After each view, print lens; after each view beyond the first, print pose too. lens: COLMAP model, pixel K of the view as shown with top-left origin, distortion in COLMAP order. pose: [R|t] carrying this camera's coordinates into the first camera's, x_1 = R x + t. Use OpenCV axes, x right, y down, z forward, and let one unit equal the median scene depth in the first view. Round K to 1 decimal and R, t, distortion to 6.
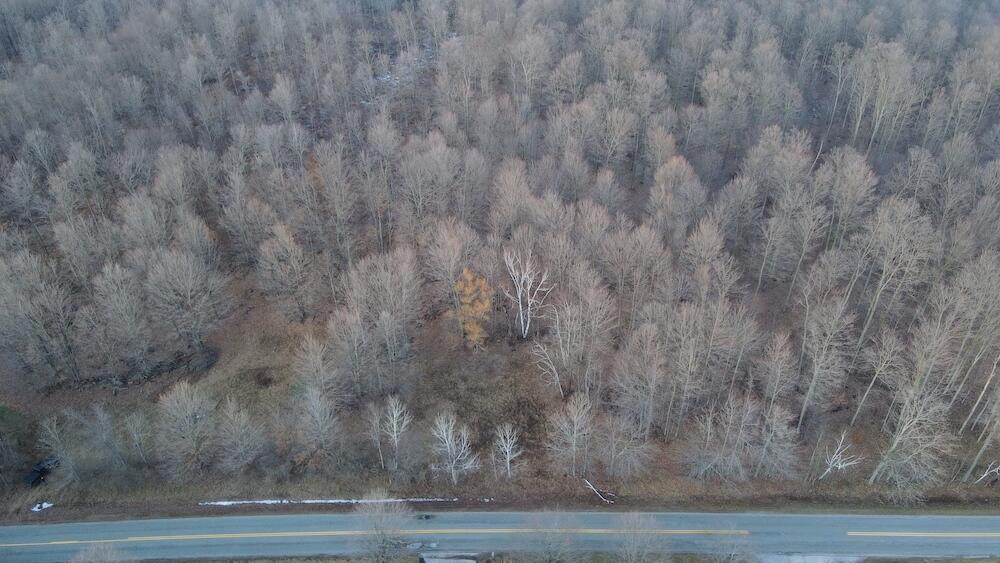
lens RADIAL K [[737.2, 0, 501.6], [0, 737.2, 289.5], [0, 0, 1]] dist [0.009065, 0.017043]
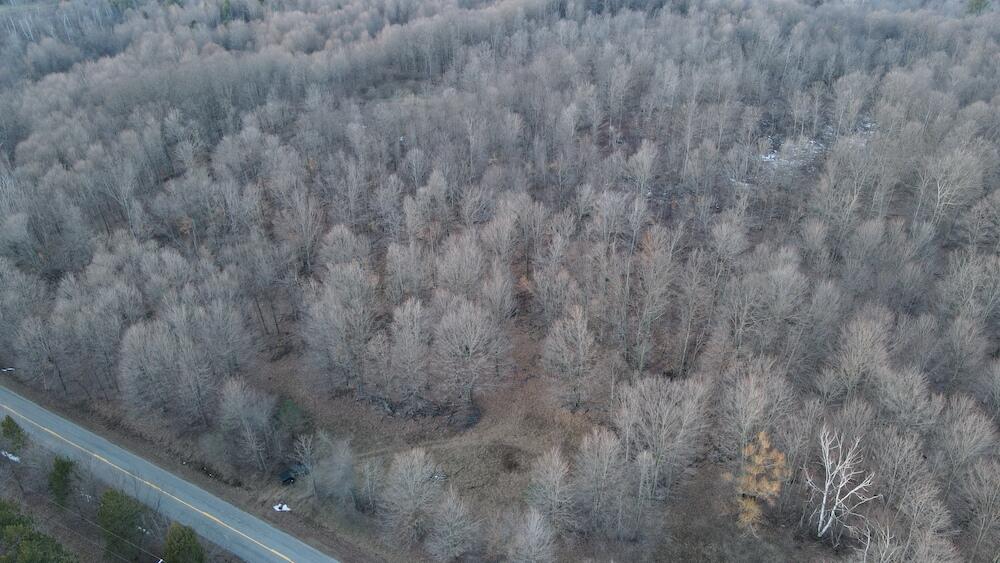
lens RADIAL K [[737.2, 0, 501.6], [0, 737.2, 289.5], [0, 0, 1]] dist [0.009065, 0.017043]
pose [[0.852055, 0.282761, -0.440510, 0.016205], [-0.305736, 0.951913, 0.019660, -0.095157], [0.424886, 0.117929, 0.897532, 0.126568]]
